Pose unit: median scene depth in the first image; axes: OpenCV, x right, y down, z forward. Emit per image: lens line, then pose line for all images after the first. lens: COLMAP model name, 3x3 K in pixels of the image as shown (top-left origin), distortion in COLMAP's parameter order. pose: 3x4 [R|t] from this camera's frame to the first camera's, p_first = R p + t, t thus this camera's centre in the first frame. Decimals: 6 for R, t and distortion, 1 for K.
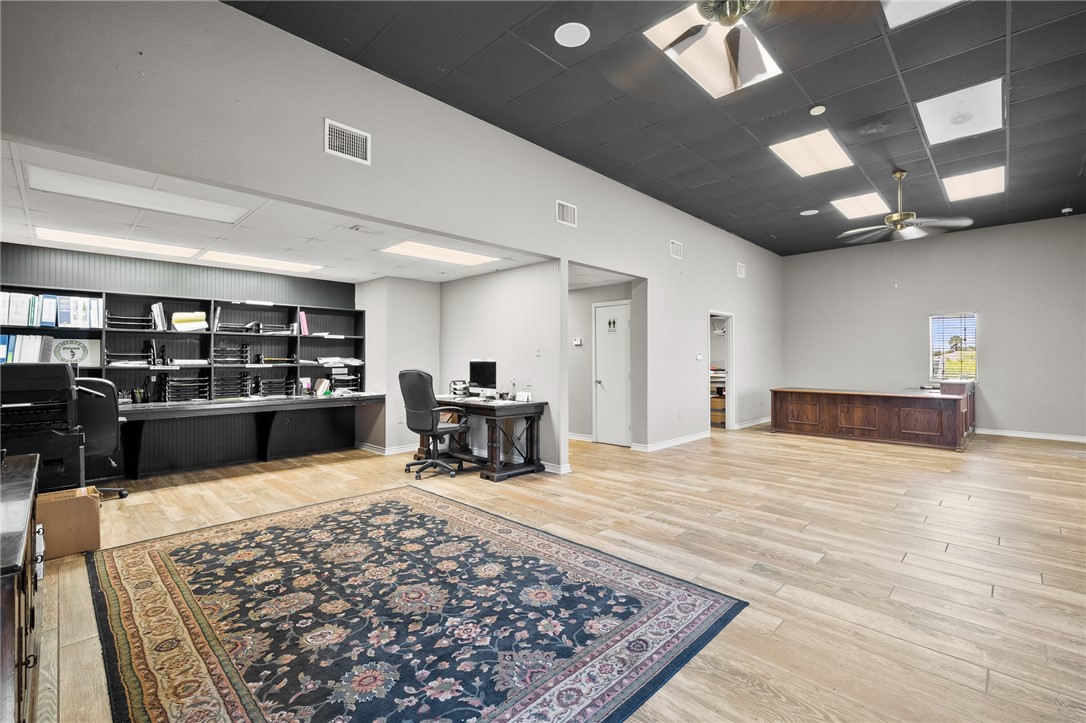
lens RADIAL K [[476.4, 0, 543.9], [0, 476.4, 359.2], [0, 0, 1]] dist [0.004311, 0.000329]
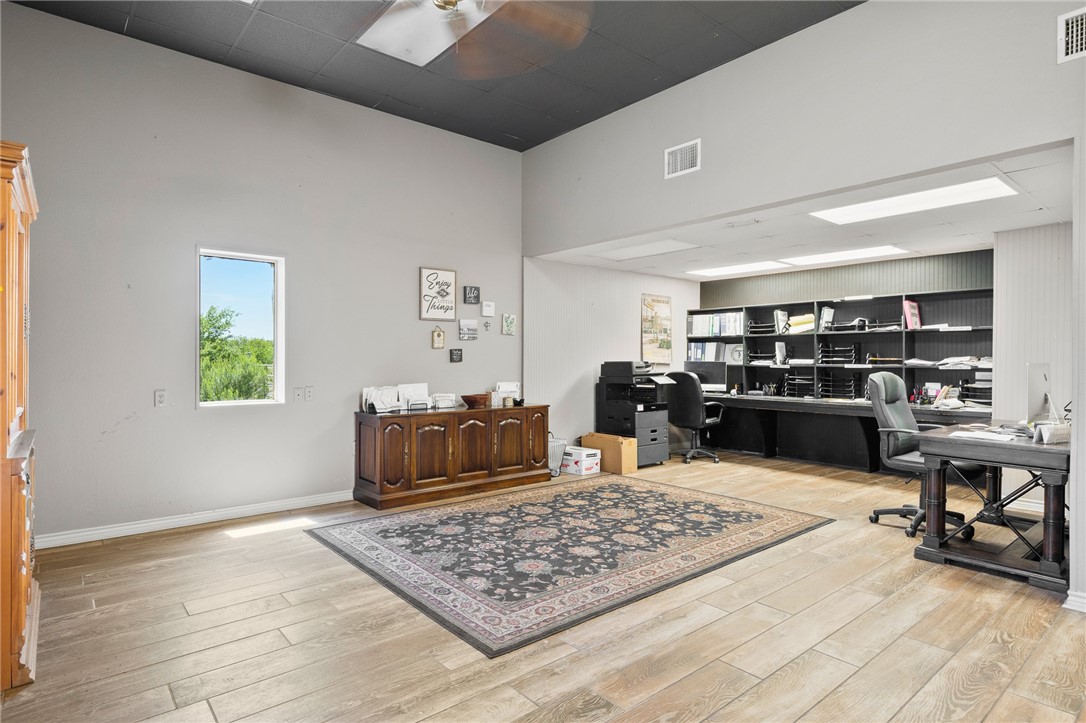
lens RADIAL K [[611.4, 0, 546.8], [0, 611.4, 363.2], [0, 0, 1]] dist [0.004848, -0.002757]
pose [[-0.109240, 0.005473, -0.994000, 1.074916], [-0.002190, 0.999981, 0.005747, 0.004361], [0.994013, 0.002804, -0.109226, 0.895726]]
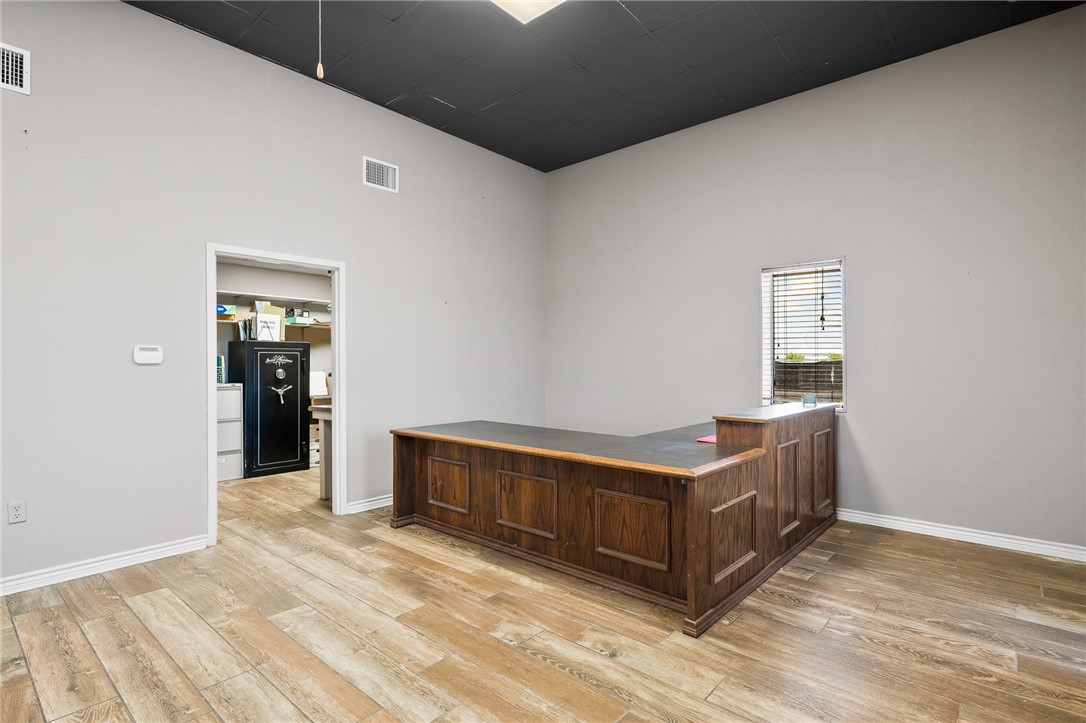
lens RADIAL K [[537.5, 0, 546.7], [0, 537.5, 357.1], [0, 0, 1]] dist [0.000205, -0.000048]
pose [[0.998508, -0.004413, 0.054421, 1.558486], [0.004553, 0.999987, -0.002454, -0.007620], [-0.054409, 0.002698, 0.998515, 1.290370]]
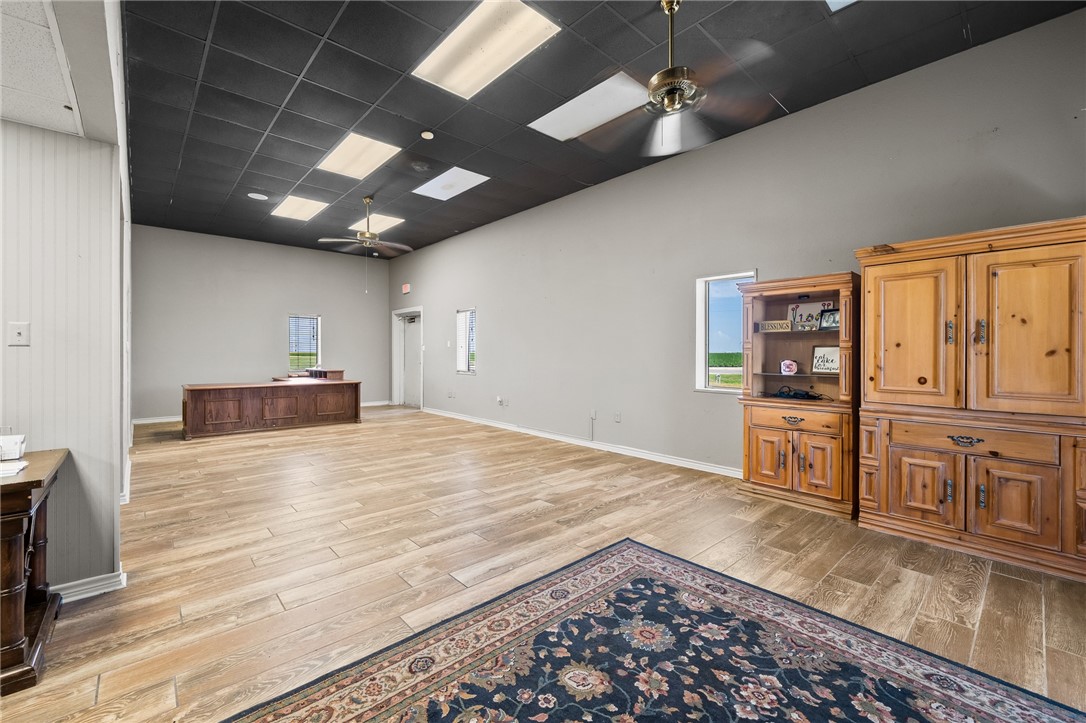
lens RADIAL K [[437.0, 0, 542.1], [0, 437.0, 355.9], [0, 0, 1]] dist [-0.004030, -0.000113]
pose [[0.079943, -0.008320, 0.996765, -0.593542], [-0.003224, 0.999958, 0.008605, -0.003774], [-0.996794, -0.003901, 0.079913, 0.848697]]
